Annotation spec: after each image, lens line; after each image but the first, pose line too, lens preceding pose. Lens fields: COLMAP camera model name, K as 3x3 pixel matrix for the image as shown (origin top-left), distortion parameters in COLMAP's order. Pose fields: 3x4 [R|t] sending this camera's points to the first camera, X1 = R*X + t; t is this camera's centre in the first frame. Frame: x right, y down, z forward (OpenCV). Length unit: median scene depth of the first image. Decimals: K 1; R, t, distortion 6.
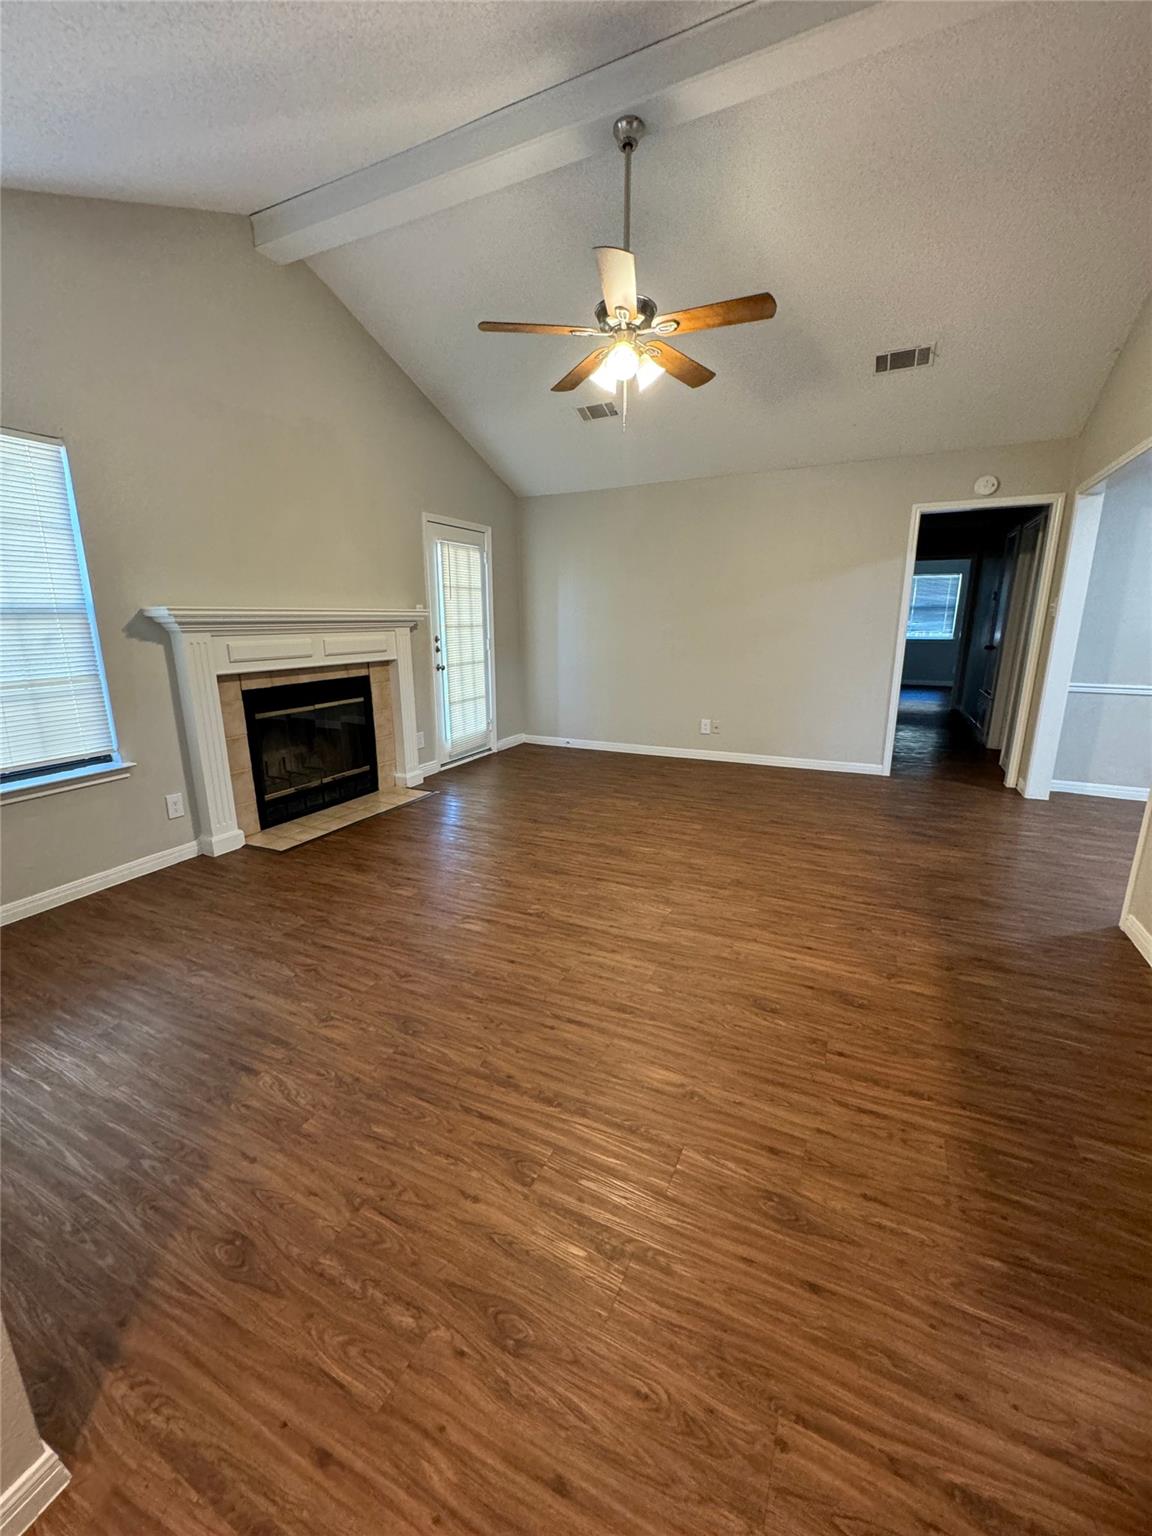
lens RADIAL K [[613.4, 0, 576.0], [0, 613.4, 768.0], [0, 0, 1]] dist [-0.003269, -0.000009]
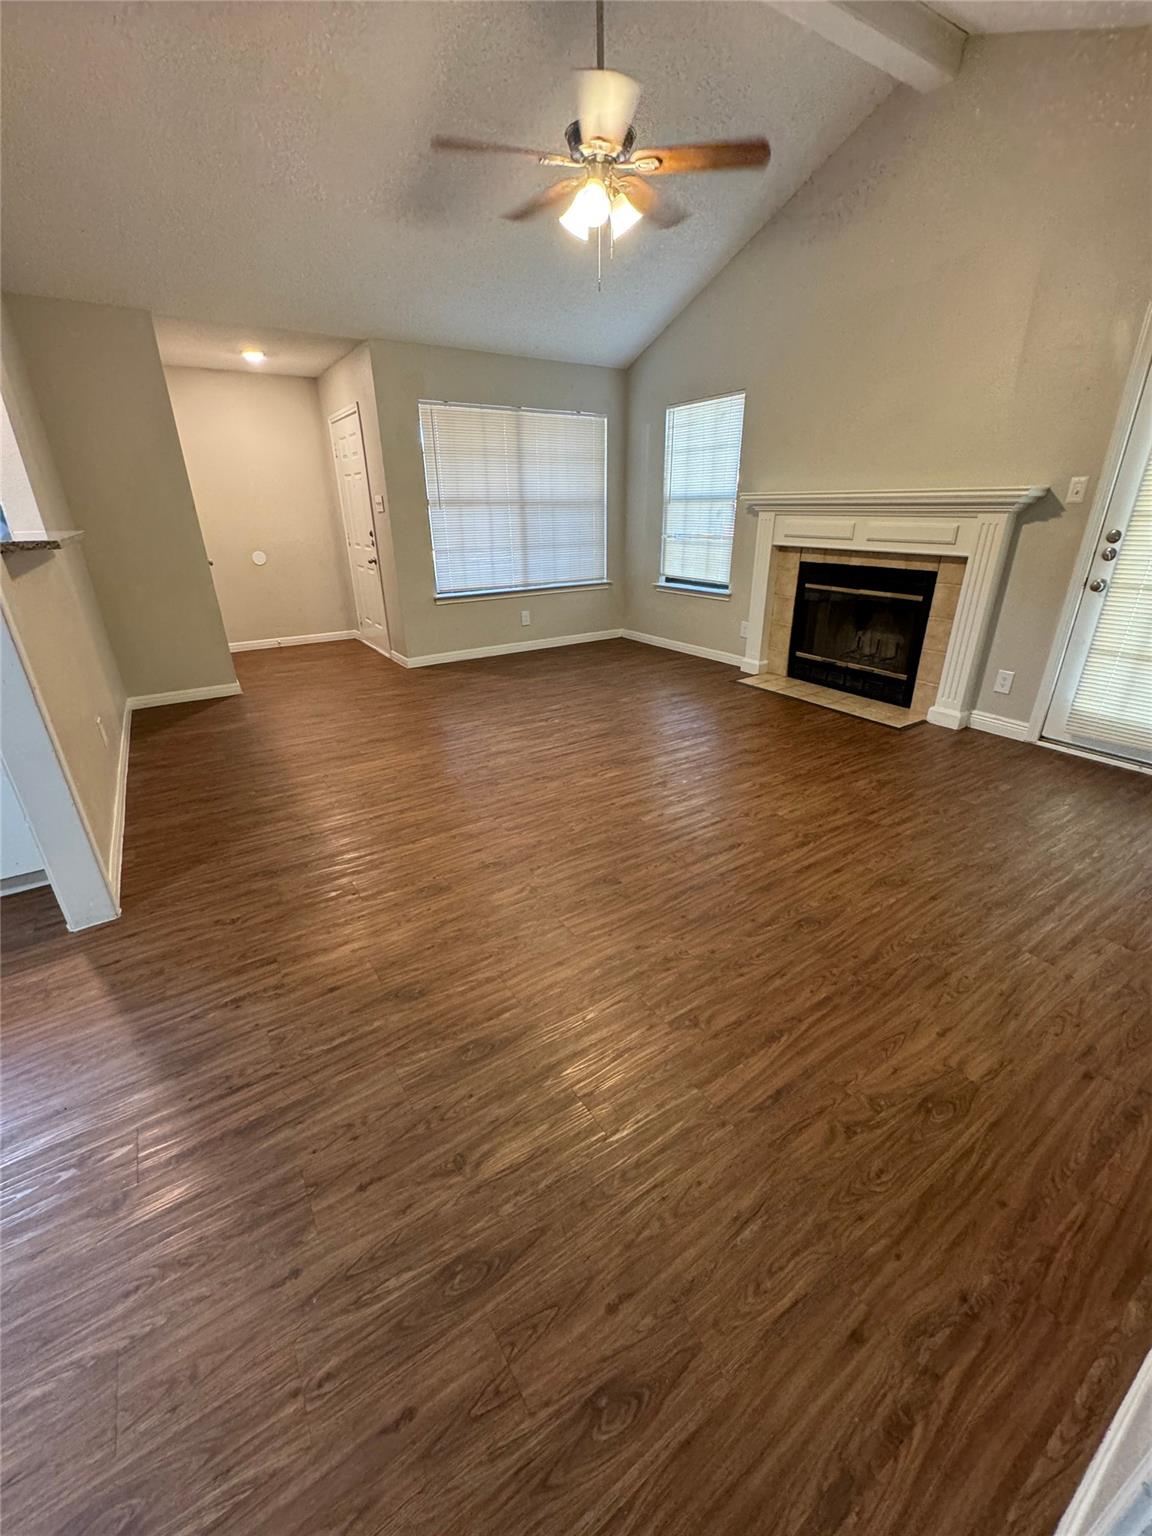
lens RADIAL K [[613.4, 0, 576.0], [0, 613.4, 768.0], [0, 0, 1]] dist [-0.003269, -0.000009]
pose [[-0.512761, 0.353152, -0.782534, 0.796273], [-0.188574, 0.842893, 0.503956, -0.304664], [0.837566, 0.405974, -0.365607, 1.200560]]
